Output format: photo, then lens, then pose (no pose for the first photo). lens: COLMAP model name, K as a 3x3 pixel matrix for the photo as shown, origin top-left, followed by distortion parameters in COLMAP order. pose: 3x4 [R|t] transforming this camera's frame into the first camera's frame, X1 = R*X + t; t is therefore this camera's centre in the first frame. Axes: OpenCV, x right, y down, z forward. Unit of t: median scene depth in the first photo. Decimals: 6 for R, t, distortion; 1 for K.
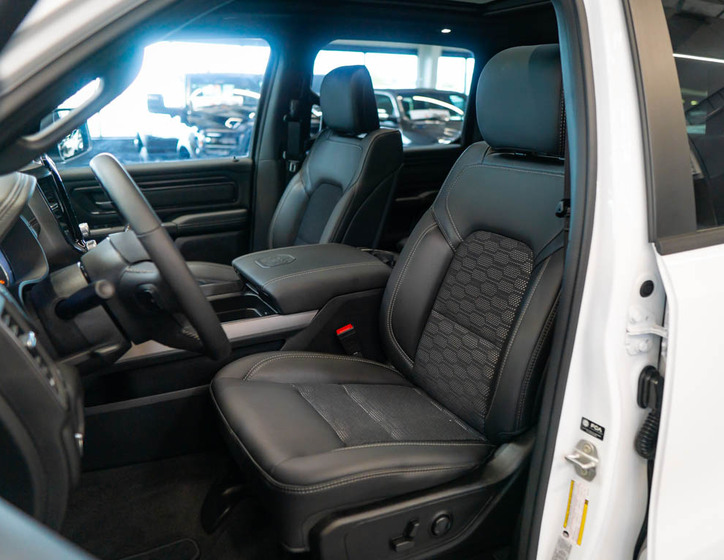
lens RADIAL K [[567.8, 0, 362.0], [0, 567.8, 280.0], [0, 0, 1]] dist [-0.001896, -0.000639]
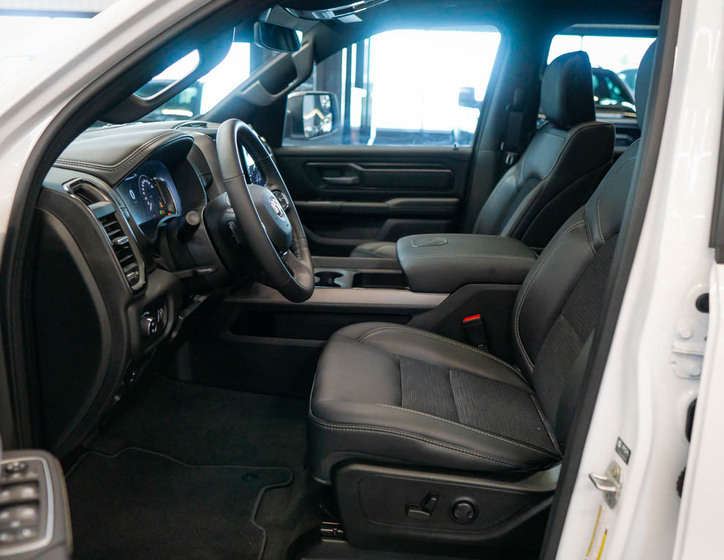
lens RADIAL K [[635.0, 0, 383.1], [0, 635.0, 296.9], [0, 0, 1]] dist [0.000265, 0.006869]
pose [[0.868634, 0.167378, -0.466325, 0.345820], [-0.168989, 0.984857, 0.038715, 0.034539], [0.465744, 0.045175, 0.883766, -0.042283]]
